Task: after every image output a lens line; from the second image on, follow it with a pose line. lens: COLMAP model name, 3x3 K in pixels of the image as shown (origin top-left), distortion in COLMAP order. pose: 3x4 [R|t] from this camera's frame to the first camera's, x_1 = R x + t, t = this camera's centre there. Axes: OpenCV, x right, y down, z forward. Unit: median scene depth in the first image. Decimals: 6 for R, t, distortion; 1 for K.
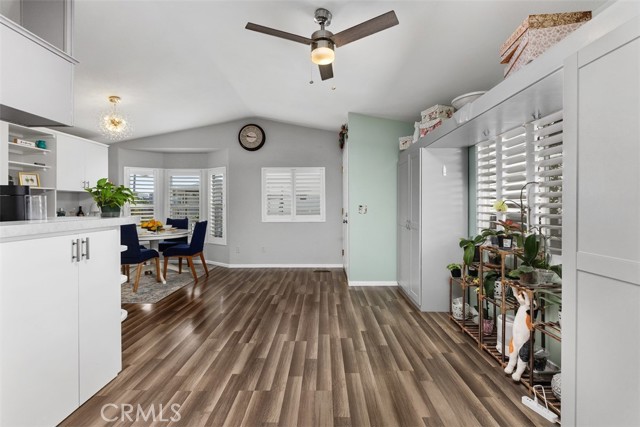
lens RADIAL K [[282.5, 0, 321.7], [0, 282.5, 208.0], [0, 0, 1]] dist [-0.002017, -0.000928]
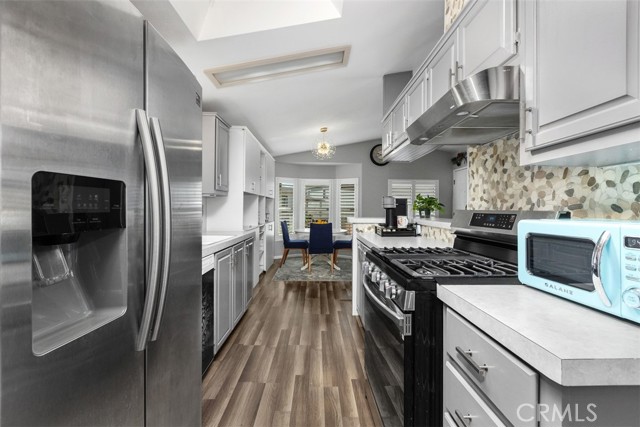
lens RADIAL K [[282.5, 0, 321.4], [0, 282.5, 207.7], [0, 0, 1]] dist [-0.002017, -0.000928]
pose [[0.999664, 0.013862, 0.021906, -0.693230], [-0.013602, 0.999836, -0.011979, 0.001484], [-0.022069, 0.011677, 0.999688, -0.309152]]
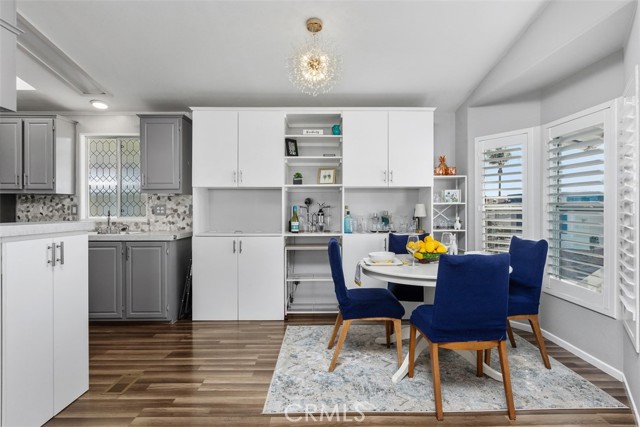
lens RADIAL K [[358.0, 0, 322.8], [0, 358.0, 209.8], [0, 0, 1]] dist [-0.003410, -0.002607]
pose [[0.015447, 0.007387, -0.999853, 0.008083], [-0.008789, 0.999935, 0.007252, -0.008306], [0.999842, 0.008676, 0.015511, 0.903318]]
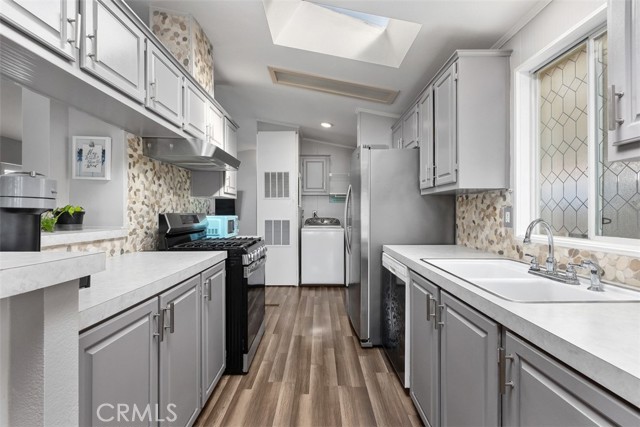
lens RADIAL K [[282.5, 0, 321.4], [0, 282.5, 212.7], [0, 0, 1]] dist [-0.002017, -0.000928]
pose [[-0.999892, 0.006673, -0.013128, -0.739285], [0.006561, 0.999942, 0.008507, -0.006697], [0.013184, 0.008420, -0.999878, 0.635972]]
